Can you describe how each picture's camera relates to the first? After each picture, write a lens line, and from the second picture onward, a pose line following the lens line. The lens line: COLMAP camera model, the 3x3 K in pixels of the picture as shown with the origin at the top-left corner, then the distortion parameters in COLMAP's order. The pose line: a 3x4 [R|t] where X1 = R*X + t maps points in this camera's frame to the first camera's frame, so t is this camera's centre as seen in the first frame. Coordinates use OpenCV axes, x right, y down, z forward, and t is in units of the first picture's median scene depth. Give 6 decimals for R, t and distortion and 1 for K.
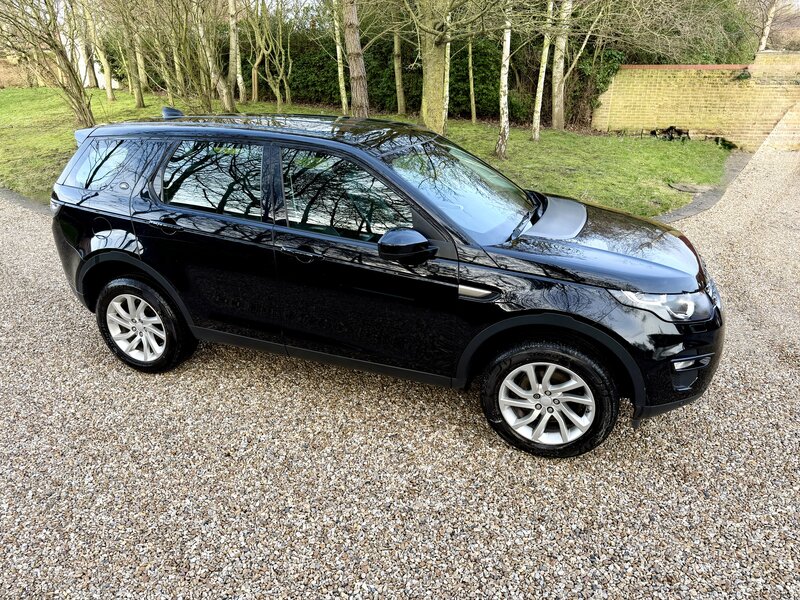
lens RADIAL K [[567.0, 0, 401.4], [0, 567.0, 297.7], [0, 0, 1]] dist [0.103861, -0.168983]
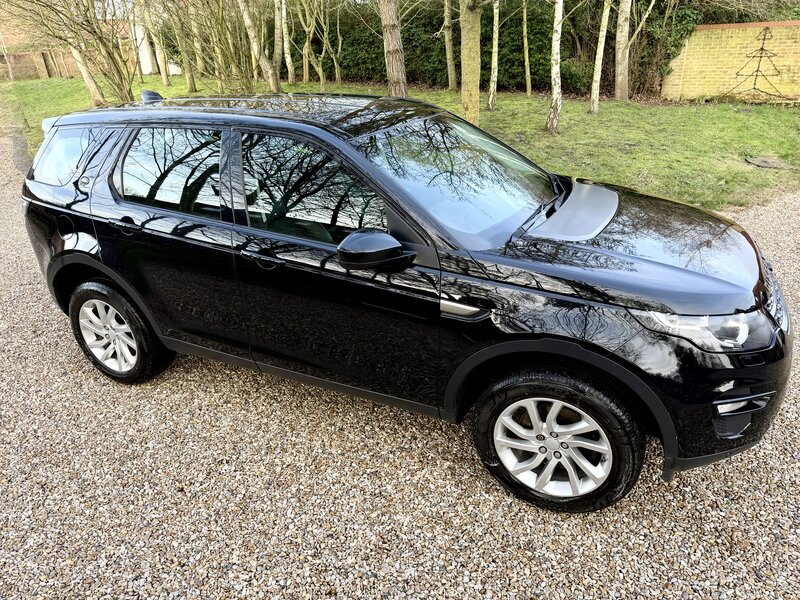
lens RADIAL K [[568.6, 0, 402.1], [0, 568.6, 296.8], [0, 0, 1]] dist [0.038068, -0.042211]
pose [[0.993371, 0.005966, -0.114798, 0.130252], [-0.001789, 0.999334, 0.036459, -0.052384], [0.114939, -0.036012, 0.992720, 0.181053]]
